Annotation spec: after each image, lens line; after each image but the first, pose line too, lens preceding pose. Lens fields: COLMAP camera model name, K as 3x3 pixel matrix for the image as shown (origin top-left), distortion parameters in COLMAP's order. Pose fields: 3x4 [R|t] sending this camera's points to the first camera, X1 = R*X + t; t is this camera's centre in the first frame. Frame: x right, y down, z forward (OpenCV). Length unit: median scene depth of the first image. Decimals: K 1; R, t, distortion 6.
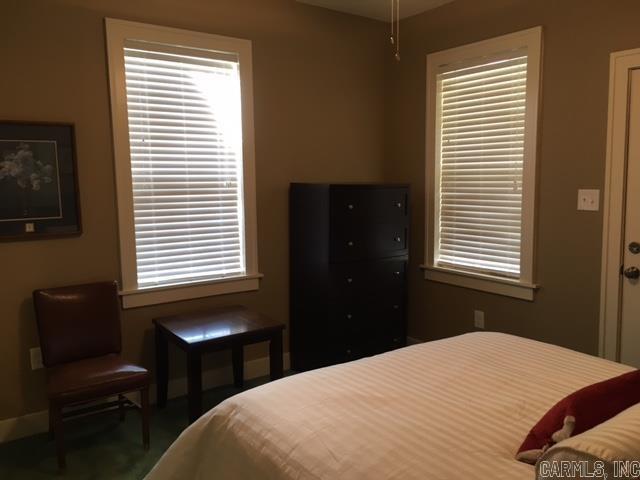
lens RADIAL K [[547.9, 0, 322.4], [0, 547.9, 238.6], [0, 0, 1]] dist [0.056104, -0.050402]
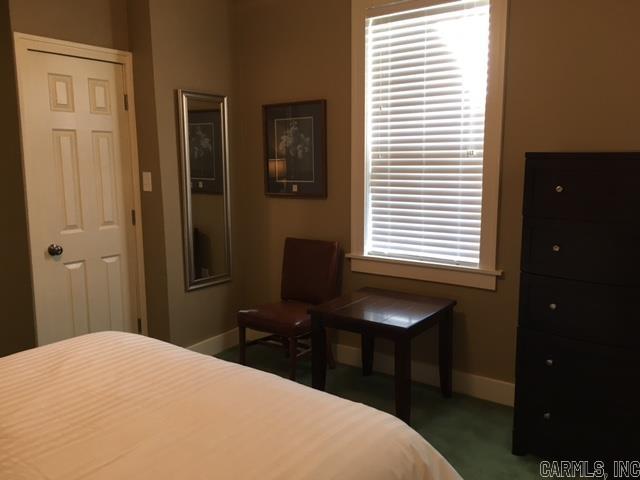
lens RADIAL K [[547.9, 0, 321.7], [0, 547.9, 241.3], [0, 0, 1]] dist [0.056104, -0.050402]
pose [[0.314334, 0.147761, -0.937743, 0.590330], [-0.102360, 0.987329, 0.121263, -0.050709], [0.943778, 0.057870, 0.325475, 0.576499]]
